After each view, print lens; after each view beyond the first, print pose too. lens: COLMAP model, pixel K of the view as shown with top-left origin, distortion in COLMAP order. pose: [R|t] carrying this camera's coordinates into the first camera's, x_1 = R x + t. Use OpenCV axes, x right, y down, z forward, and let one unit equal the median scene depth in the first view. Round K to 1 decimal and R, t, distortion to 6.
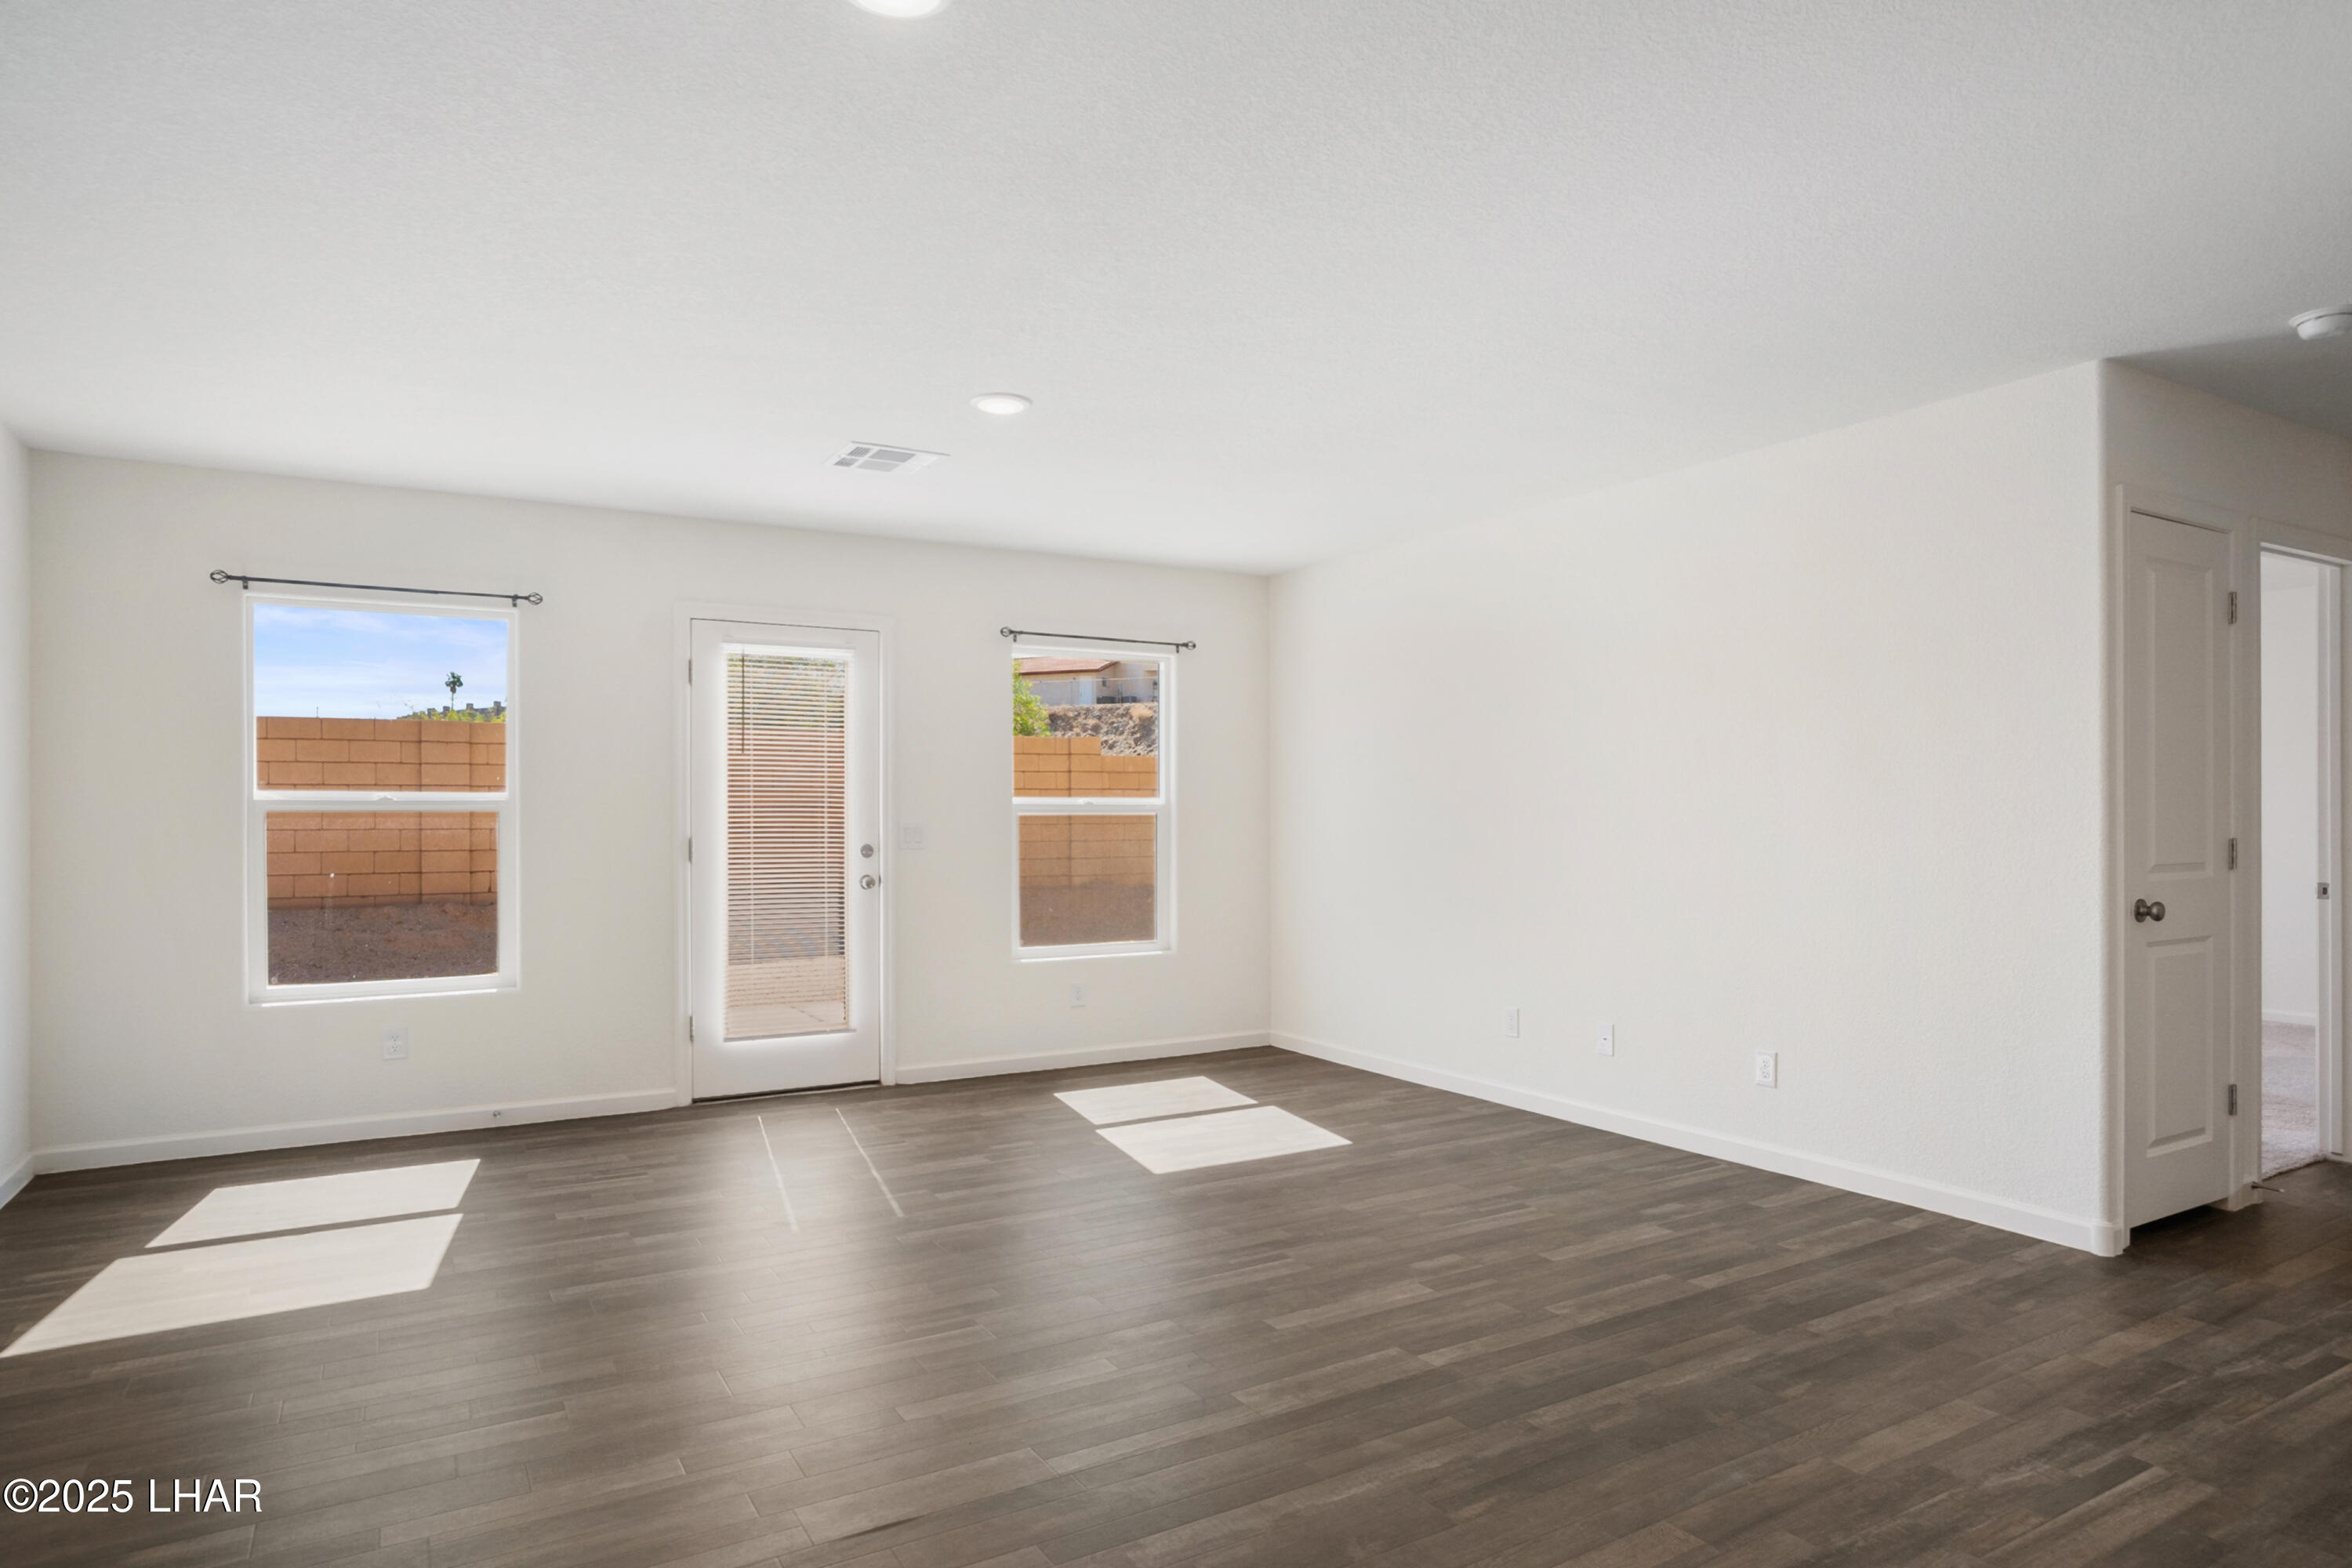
lens RADIAL K [[1369.0, 0, 1187.2], [0, 1369.0, 789.5], [0, 0, 1]] dist [-0.022965, 0.001818]
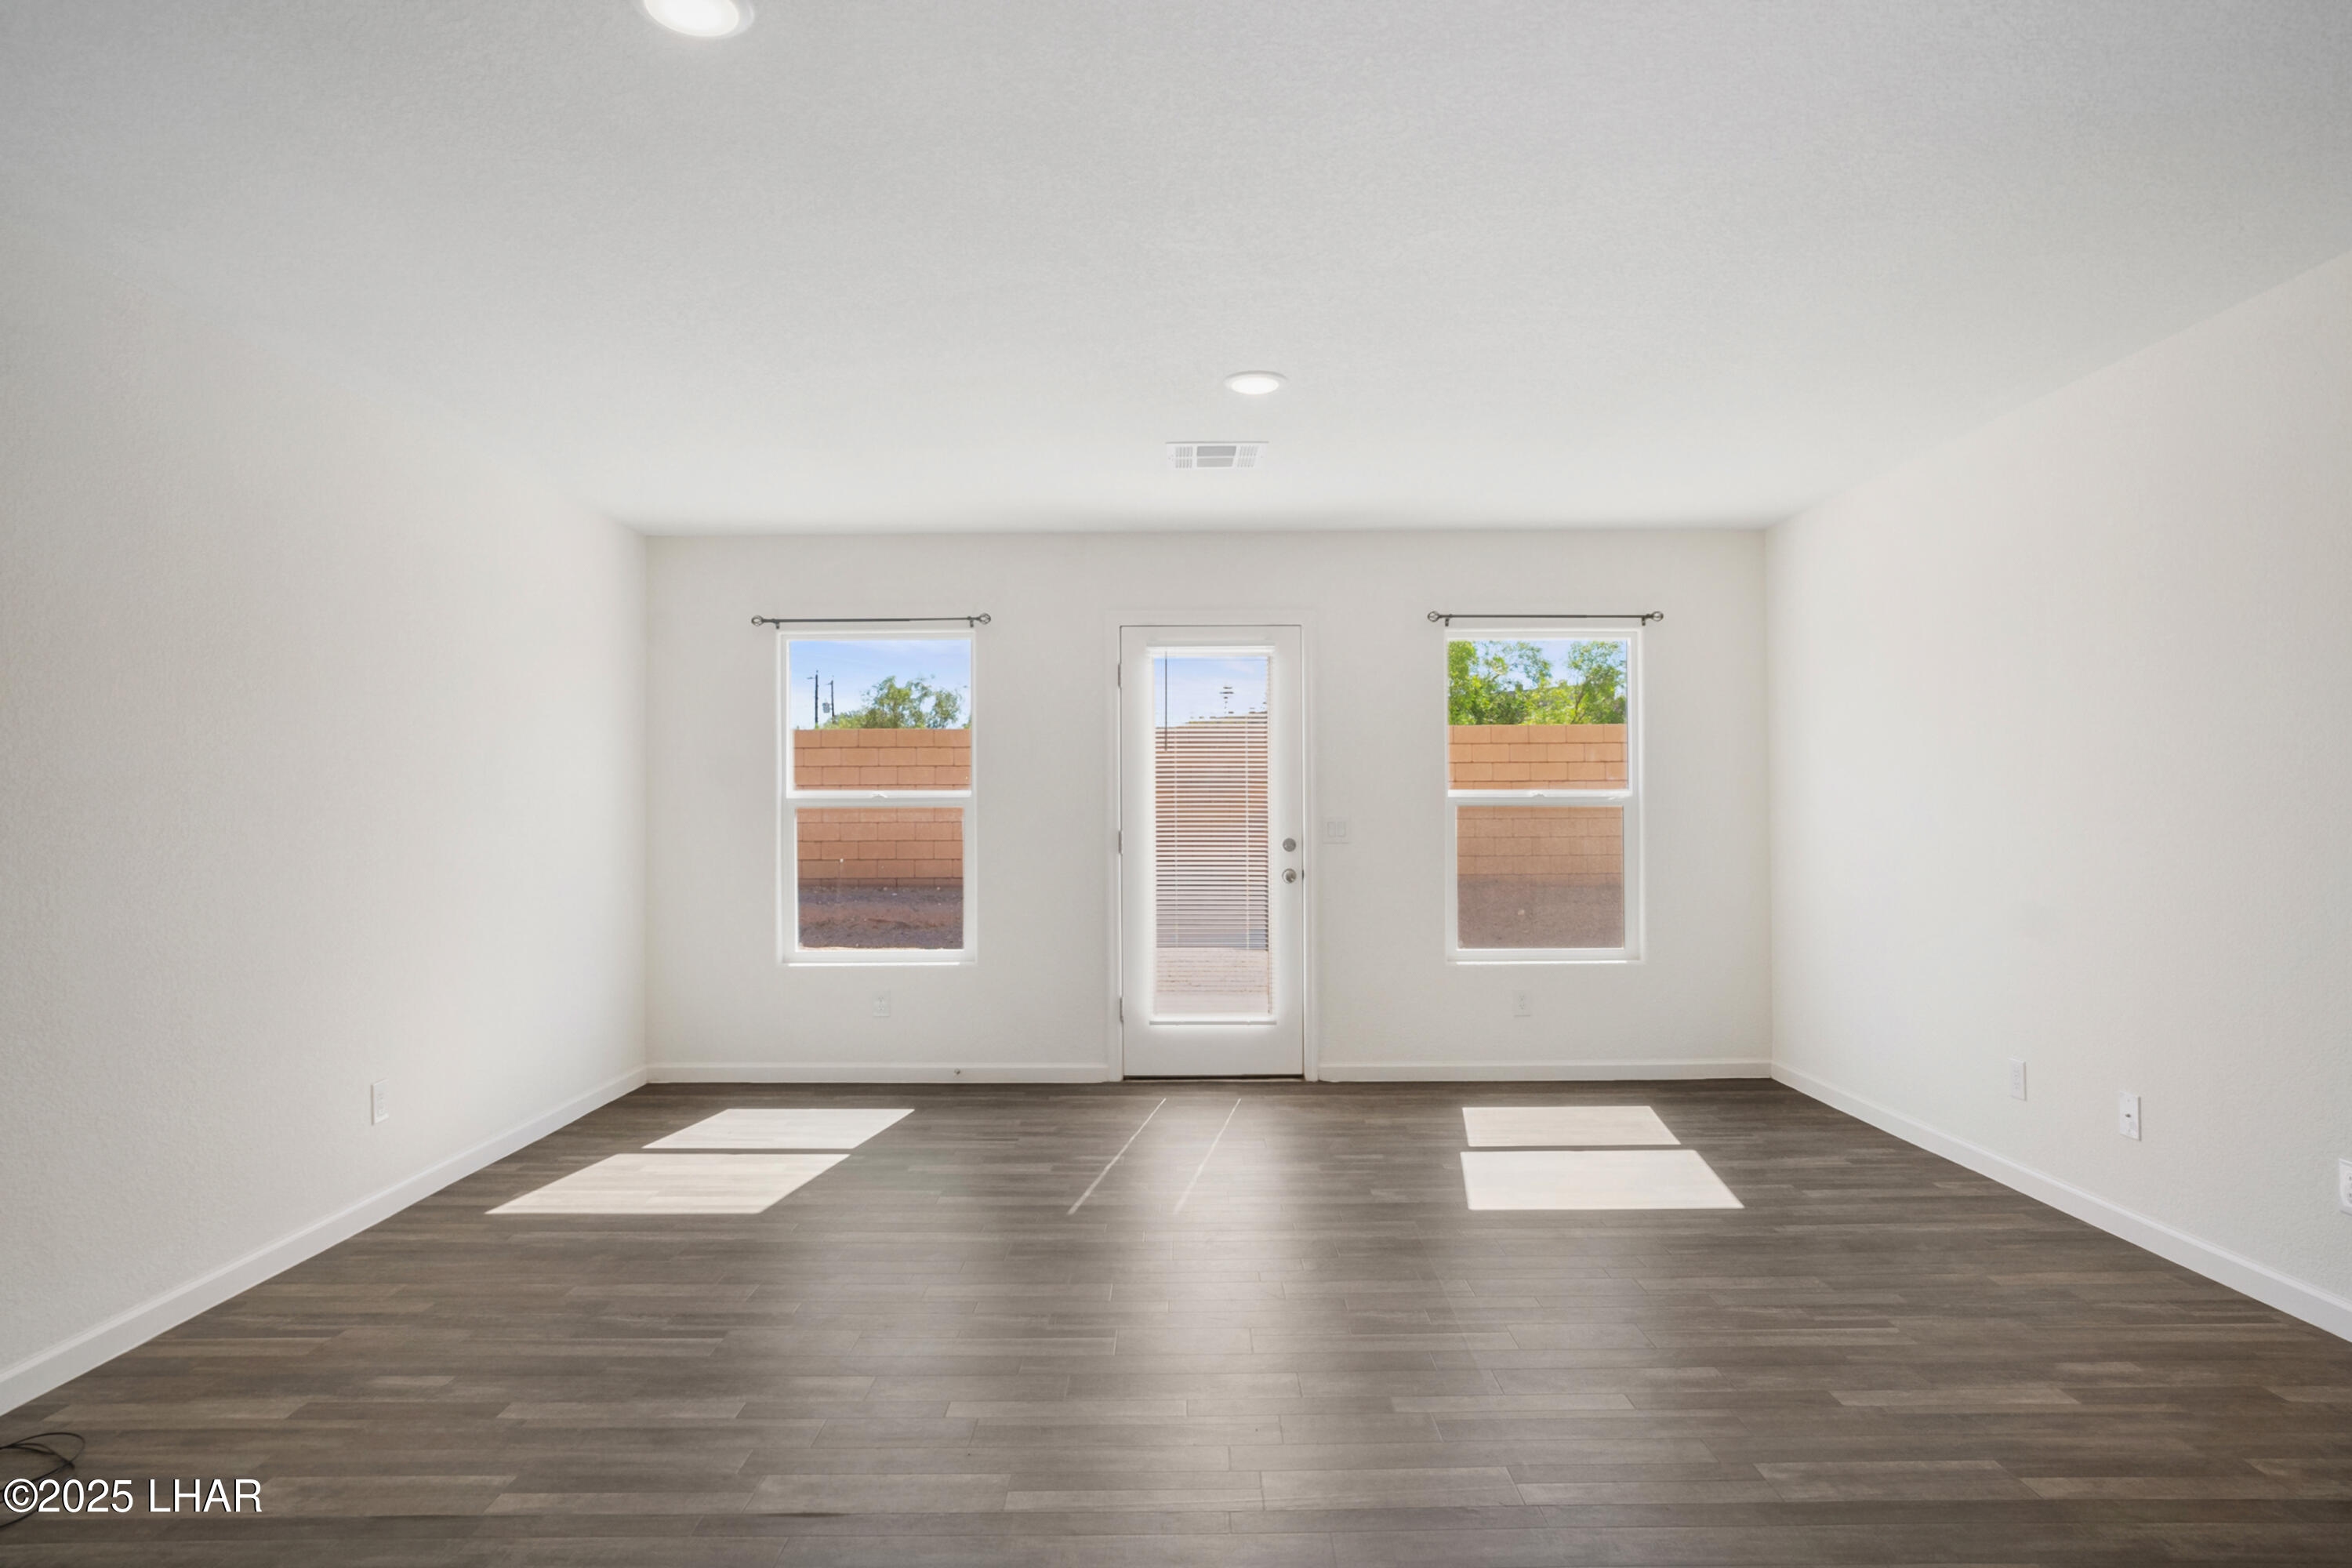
lens RADIAL K [[1343.0, 0, 1176.0], [0, 1343.0, 784.0], [0, 0, 1]] dist [-0.059200, 0.034105]
pose [[0.853626, -0.009844, -0.520794, 0.222182], [0.012281, 0.999924, 0.001229, -0.002350], [0.520742, -0.007445, 0.853682, 0.125852]]
